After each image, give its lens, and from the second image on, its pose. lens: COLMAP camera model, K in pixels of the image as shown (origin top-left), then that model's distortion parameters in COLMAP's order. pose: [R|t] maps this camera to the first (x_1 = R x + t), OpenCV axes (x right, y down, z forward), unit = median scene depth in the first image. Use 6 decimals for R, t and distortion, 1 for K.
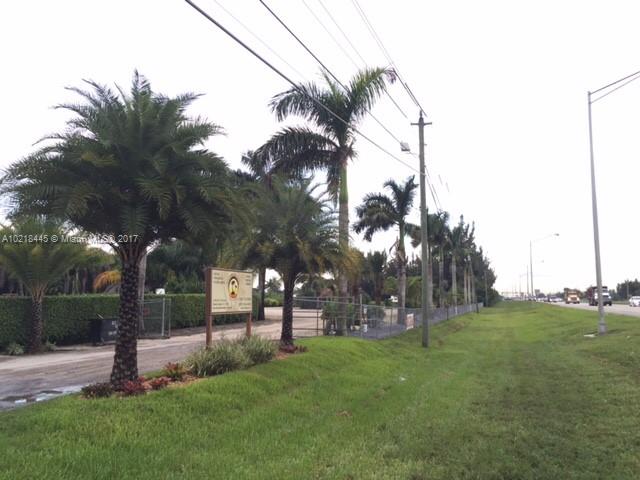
lens RADIAL K [[545.7, 0, 323.1], [0, 545.7, 237.2], [0, 0, 1]] dist [0.082997, -0.125389]
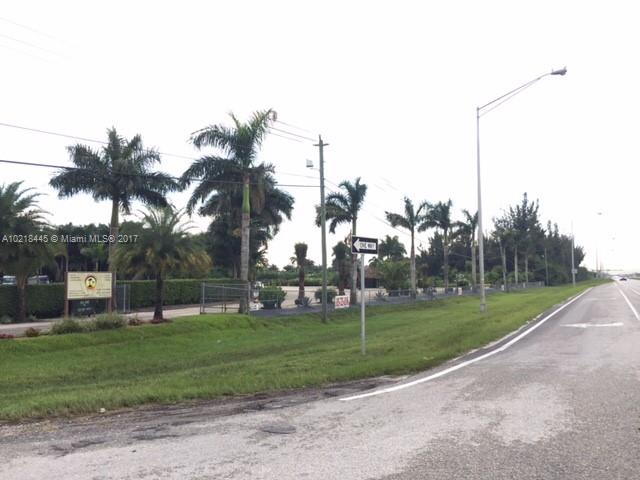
lens RADIAL K [[545.7, 0, 323.1], [0, 545.7, 237.2], [0, 0, 1]] dist [0.082997, -0.125389]
pose [[0.986516, -0.013555, -0.163105, 0.422004], [0.020148, 0.999042, 0.038836, -0.049163], [0.162422, -0.041598, 0.985844, -0.260988]]
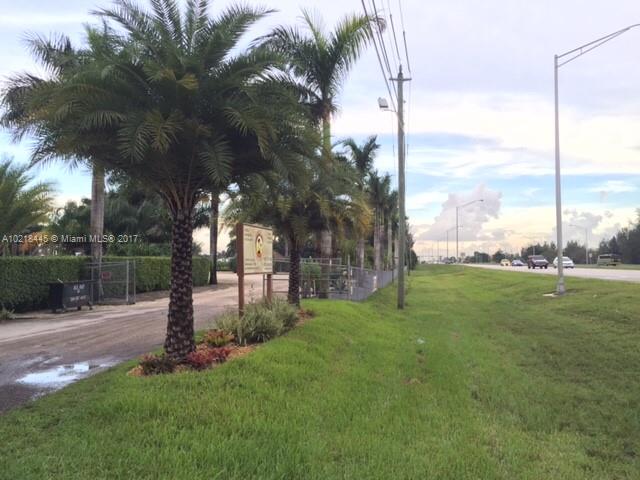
lens RADIAL K [[545.7, 0, 323.1], [0, 545.7, 237.2], [0, 0, 1]] dist [0.082997, -0.125389]
pose [[0.989259, 0.003216, 0.146136, -0.104103], [-0.012659, 0.997887, 0.063734, 0.010635], [-0.145622, -0.064900, 0.987209, 0.056345]]
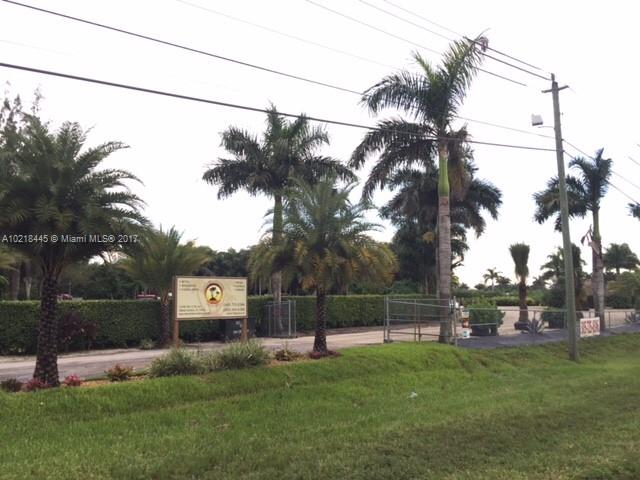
lens RADIAL K [[545.7, 0, 323.1], [0, 545.7, 237.2], [0, 0, 1]] dist [0.082997, -0.125389]
pose [[0.876407, -0.058156, -0.478047, 0.283687], [0.060326, 0.998120, -0.010829, 0.004723], [0.477778, -0.019349, 0.878267, 0.103155]]
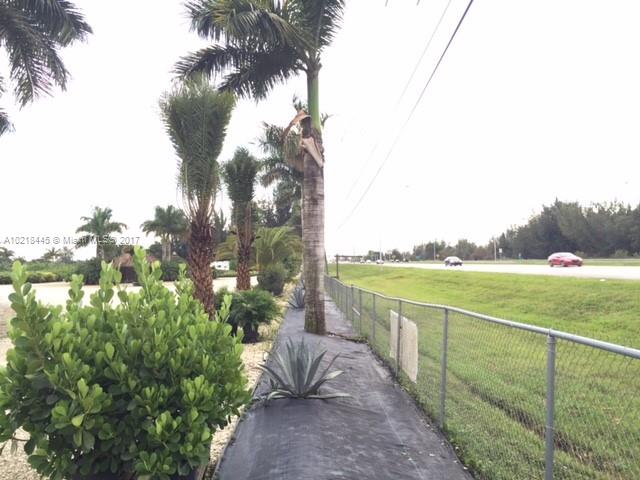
lens RADIAL K [[560.7, 0, 320.0], [0, 560.7, 240.0], [0, 0, 1]] dist [0.004793, 0.001800]
pose [[0.947049, -0.013519, 0.320804, 0.035866], [-0.007932, 0.997823, 0.065466, 0.108534], [-0.320991, -0.064544, 0.944880, 0.992412]]
